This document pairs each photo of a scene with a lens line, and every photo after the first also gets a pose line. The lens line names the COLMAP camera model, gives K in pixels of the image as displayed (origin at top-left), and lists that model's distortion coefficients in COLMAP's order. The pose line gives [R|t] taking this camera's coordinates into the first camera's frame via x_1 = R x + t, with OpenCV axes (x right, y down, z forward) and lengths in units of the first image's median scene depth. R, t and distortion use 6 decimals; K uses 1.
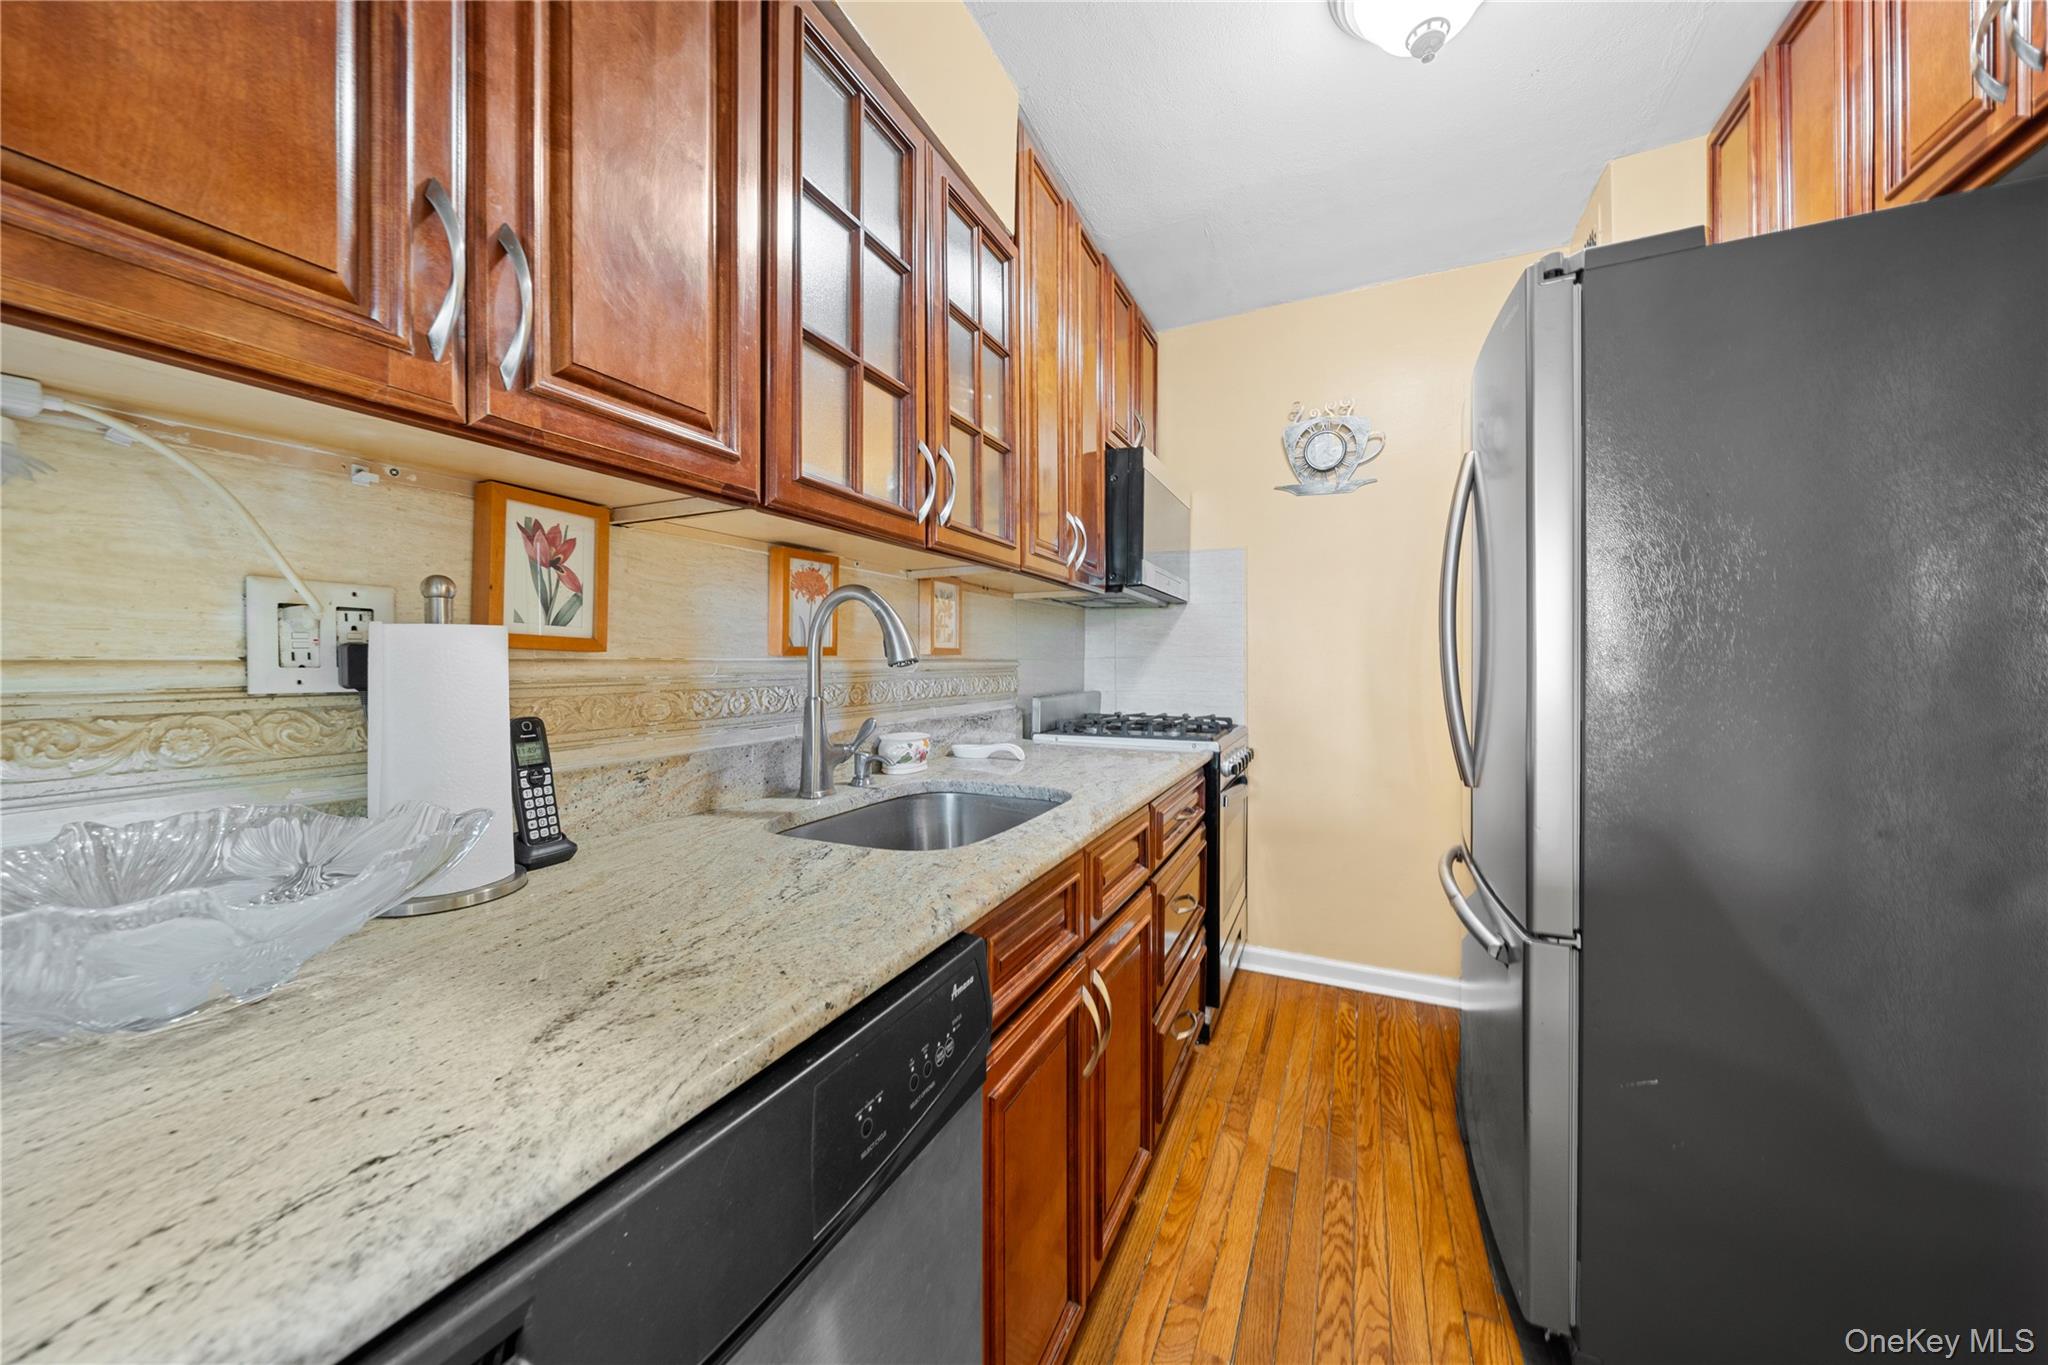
lens RADIAL K [[700.1, 0, 1032.9], [0, 700.1, 666.1], [0, 0, 1]] dist [-0.000175, -0.000242]
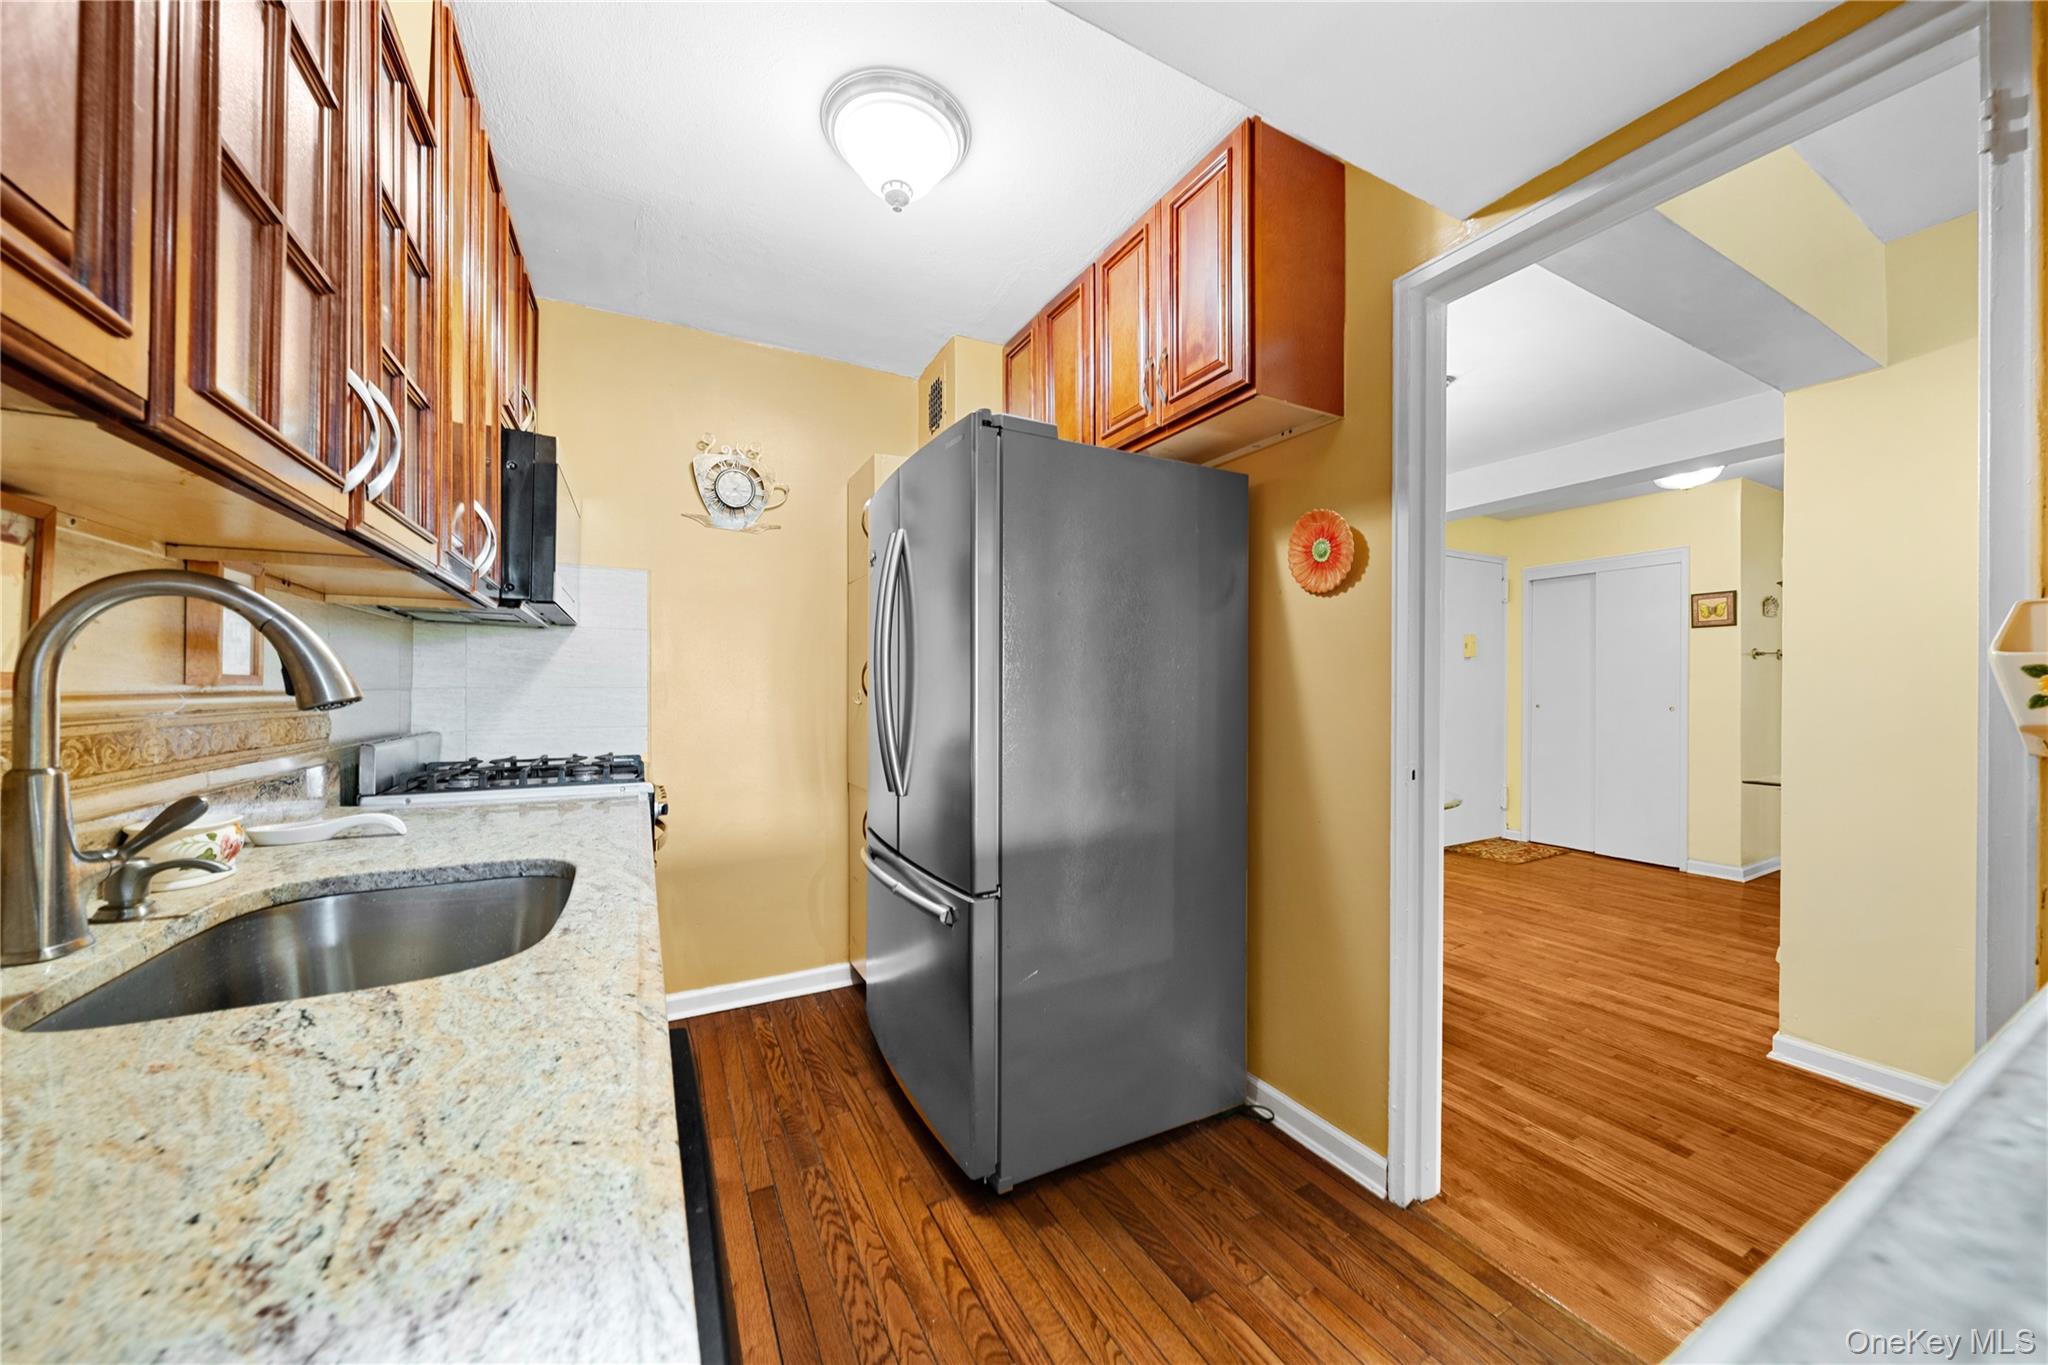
lens RADIAL K [[700.1, 0, 1027.0], [0, 700.1, 688.2], [0, 0, 1]] dist [-0.000175, -0.000242]
pose [[0.596151, 0.006032, 0.802849, -0.276895], [0.000115, 0.999971, -0.007598, -0.012484], [-0.802872, 0.004622, 0.596133, 0.077790]]
